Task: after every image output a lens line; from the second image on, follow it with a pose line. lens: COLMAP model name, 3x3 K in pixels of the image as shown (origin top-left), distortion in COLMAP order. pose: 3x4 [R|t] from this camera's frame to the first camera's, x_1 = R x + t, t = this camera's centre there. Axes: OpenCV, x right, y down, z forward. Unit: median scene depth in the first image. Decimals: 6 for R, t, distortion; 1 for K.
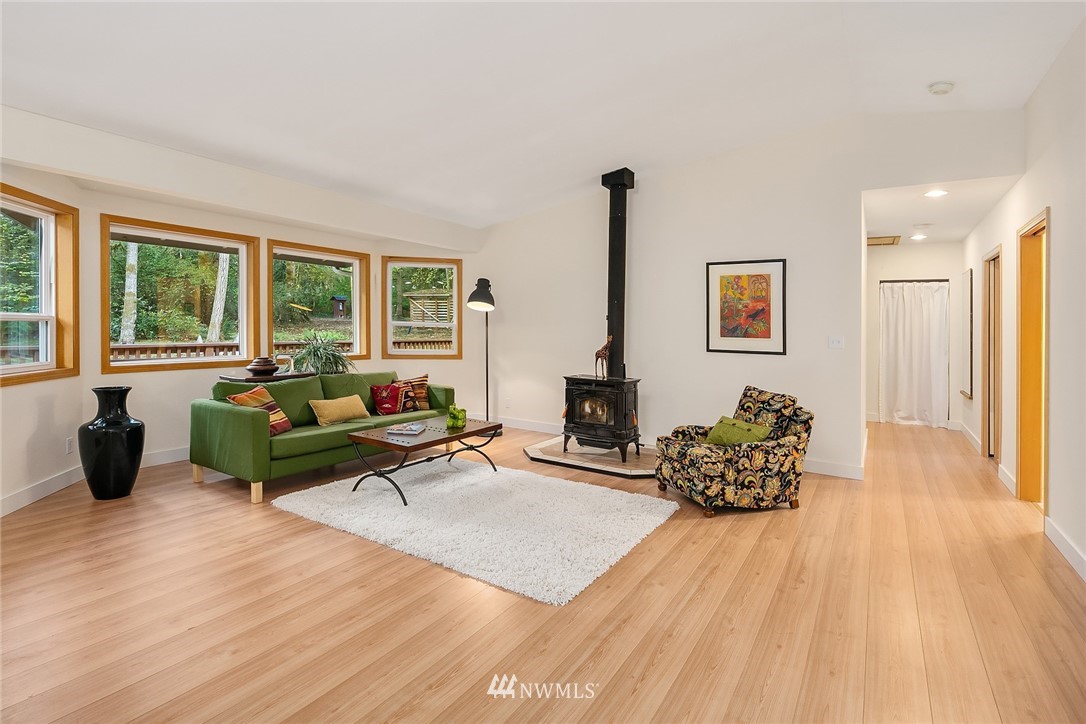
lens RADIAL K [[529.2, 0, 527.4], [0, 529.2, 320.6], [0, 0, 1]] dist [0.000958, -0.000338]
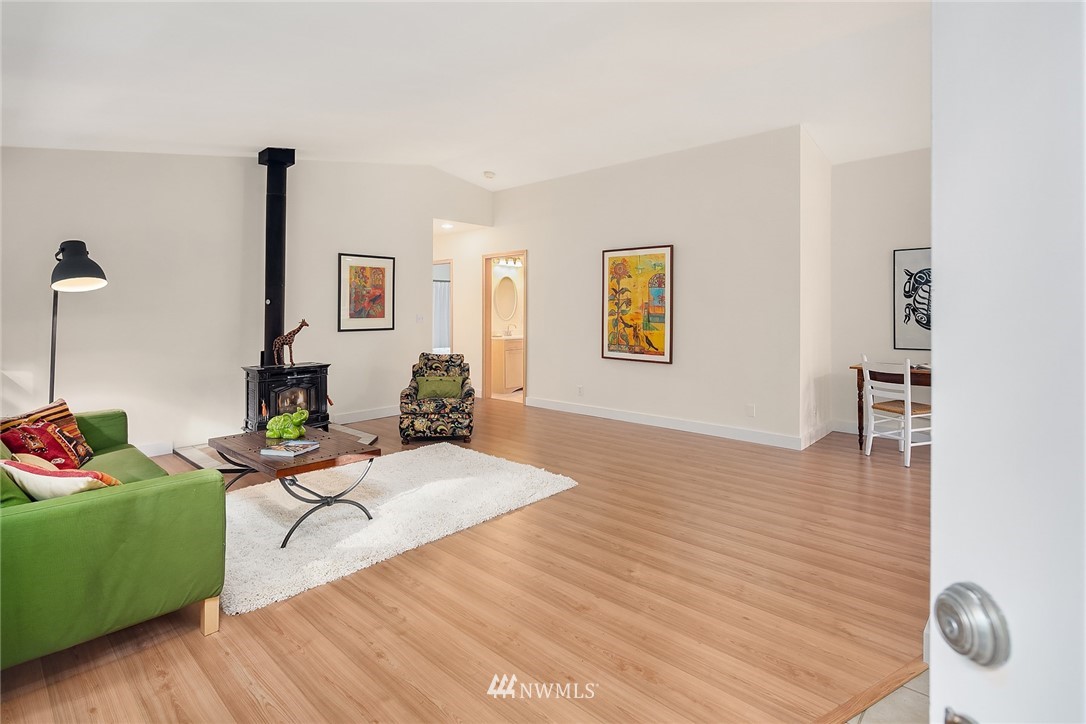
lens RADIAL K [[529.9, 0, 542.4], [0, 529.9, 302.4], [0, 0, 1]] dist [0.003170, -0.000852]
pose [[0.166342, -0.006312, 0.986048, -0.936283], [-0.003419, 0.999970, 0.006978, -0.017638], [-0.986062, -0.004532, 0.166316, 0.505830]]
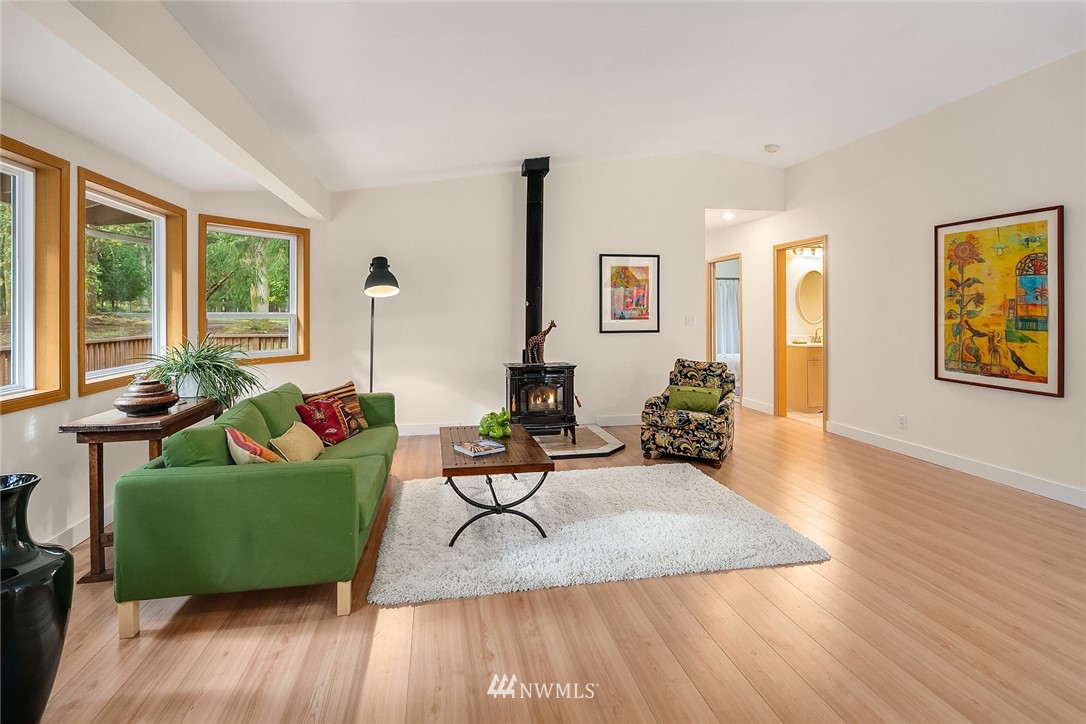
lens RADIAL K [[529.9, 0, 542.4], [0, 529.9, 302.4], [0, 0, 1]] dist [0.003170, -0.000852]
pose [[0.717410, -0.009622, 0.696585, -0.709476], [0.011246, 0.999934, 0.002231, -0.013724], [-0.696561, 0.006233, 0.717471, 0.364992]]
